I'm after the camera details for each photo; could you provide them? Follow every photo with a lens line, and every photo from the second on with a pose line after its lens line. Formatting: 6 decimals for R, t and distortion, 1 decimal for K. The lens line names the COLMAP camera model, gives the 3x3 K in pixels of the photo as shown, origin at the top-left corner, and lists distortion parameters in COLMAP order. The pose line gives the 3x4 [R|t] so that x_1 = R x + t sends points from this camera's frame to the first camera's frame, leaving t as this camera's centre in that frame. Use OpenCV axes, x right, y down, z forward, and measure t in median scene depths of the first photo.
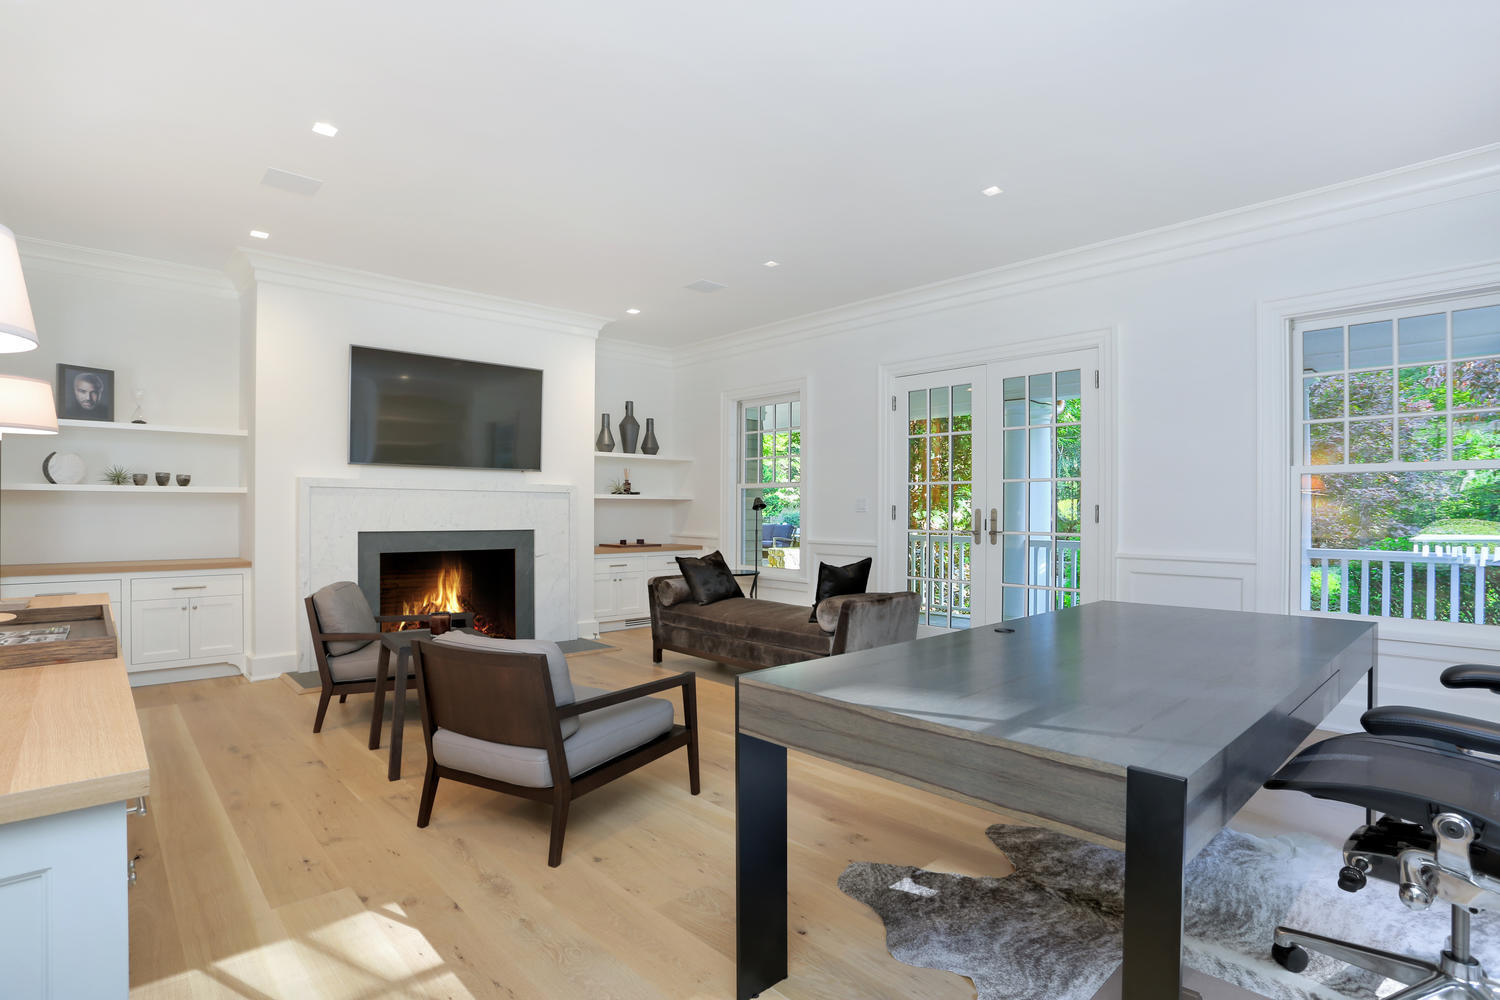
lens RADIAL K [[734.0, 0, 750.0], [0, 734.0, 500.0], [0, 0, 1]] dist [-0.000473, 0.000264]
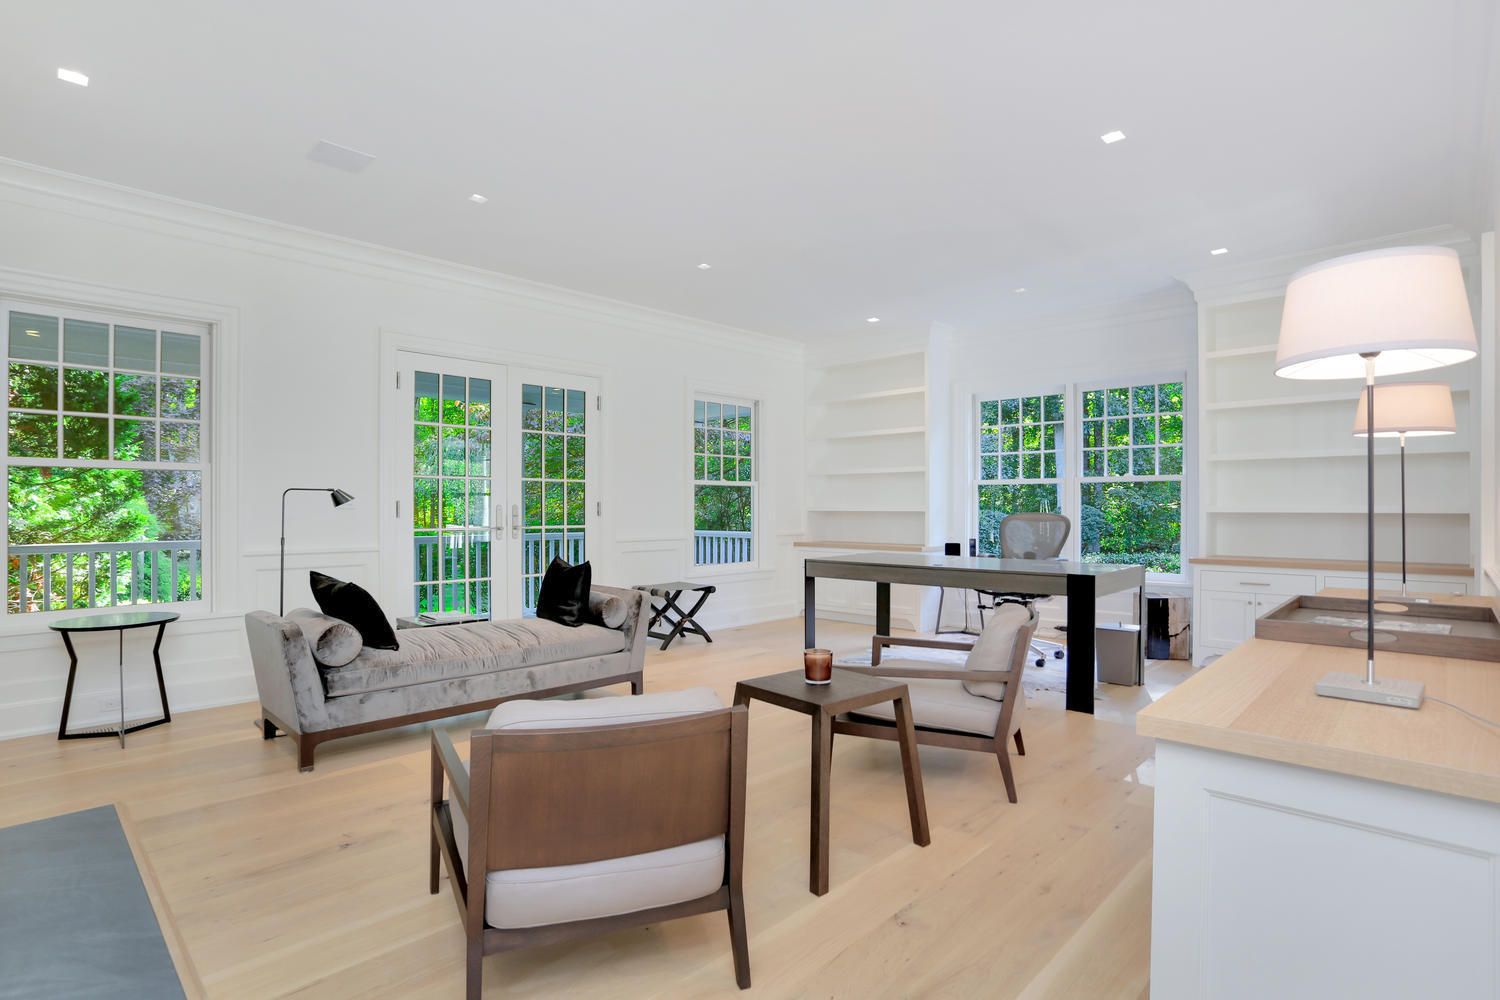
lens RADIAL K [[729.4, 0, 750.0], [0, 729.4, 500.0], [0, 0, 1]] dist [-0.073653, 0.000142]
pose [[-0.051772, 0.008789, 0.998620, -0.737492], [-0.012566, 0.999876, -0.009451, 0.011181], [-0.998580, -0.013038, -0.051655, 0.728957]]
